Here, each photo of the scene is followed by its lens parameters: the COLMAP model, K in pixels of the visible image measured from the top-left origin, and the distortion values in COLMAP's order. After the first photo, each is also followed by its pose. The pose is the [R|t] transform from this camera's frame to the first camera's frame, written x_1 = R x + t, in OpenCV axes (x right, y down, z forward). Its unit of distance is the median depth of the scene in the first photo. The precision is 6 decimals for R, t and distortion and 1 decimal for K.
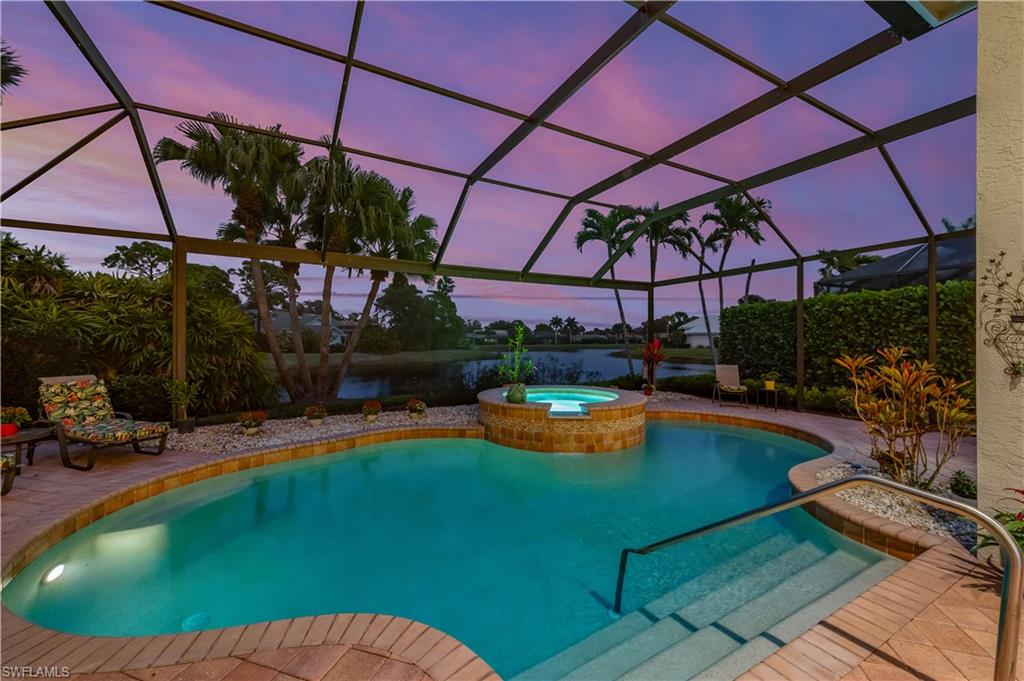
lens RADIAL K [[399.2, 0, 511.4], [0, 399.2, 340.2], [0, 0, 1]] dist [0.005210, -0.000909]
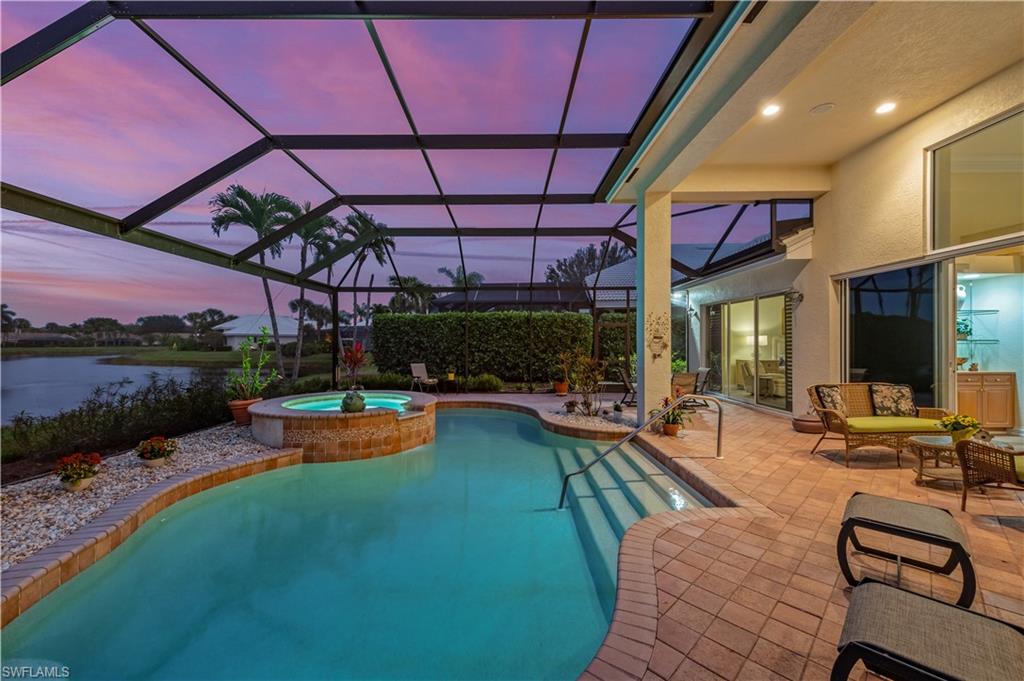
lens RADIAL K [[399.2, 0, 509.3], [0, 399.2, 342.6], [0, 0, 1]] dist [0.005210, -0.000909]
pose [[0.476115, 0.002430, 0.879380, -0.373717], [-0.003491, 0.999994, -0.000873, -0.003068], [-0.879376, -0.002655, 0.476120, 0.138000]]
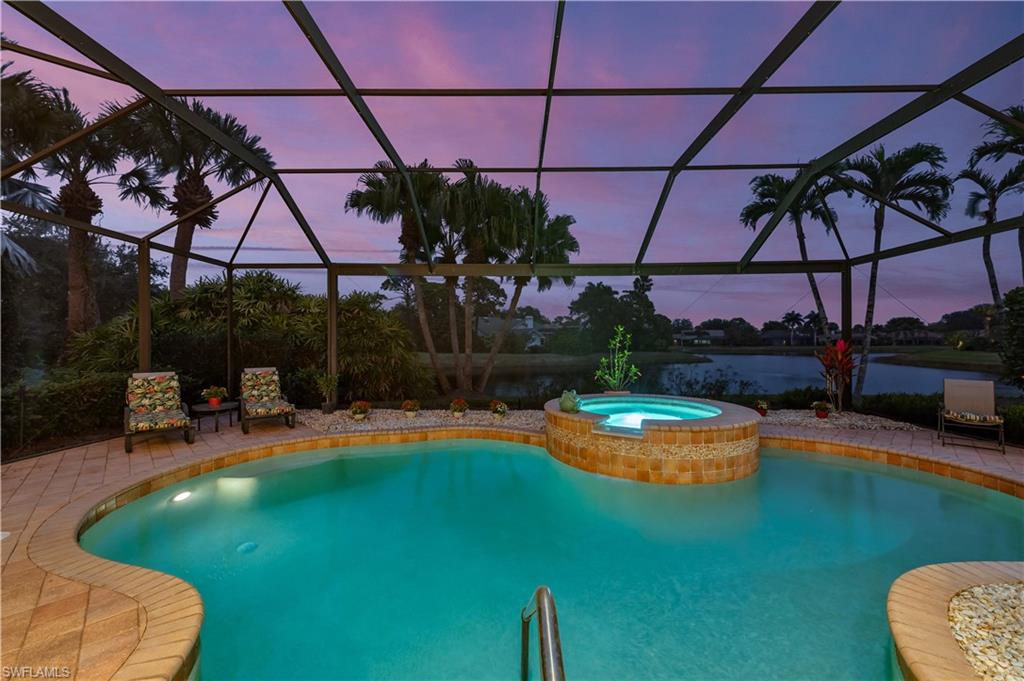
lens RADIAL K [[399.2, 0, 508.9], [0, 399.2, 340.4], [0, 0, 1]] dist [0.005210, -0.000909]
pose [[0.870585, -0.006063, -0.491980, 0.197567], [0.004221, 0.999979, -0.004854, 0.000411], [0.491999, 0.002149, 0.870593, 0.091111]]
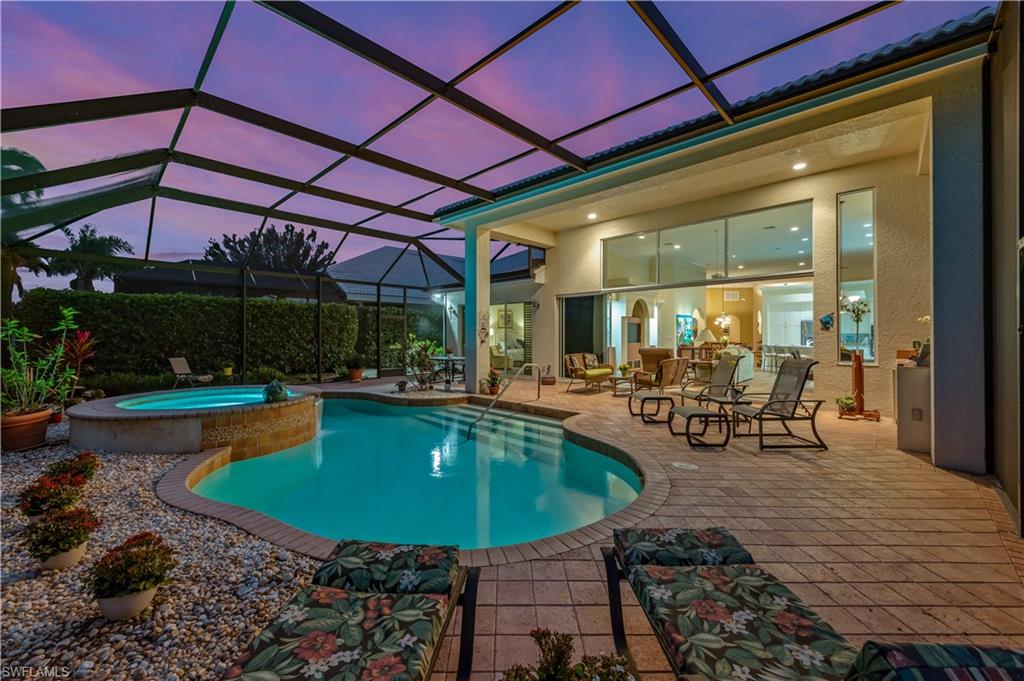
lens RADIAL K [[399.2, 0, 513.1], [0, 399.2, 334.9], [0, 0, 1]] dist [0.005210, -0.000909]
pose [[-0.308256, 0.001489, 0.951302, -0.597795], [-0.003341, 0.999991, -0.002648, 0.003601], [-0.951298, -0.003994, -0.308248, 0.452276]]
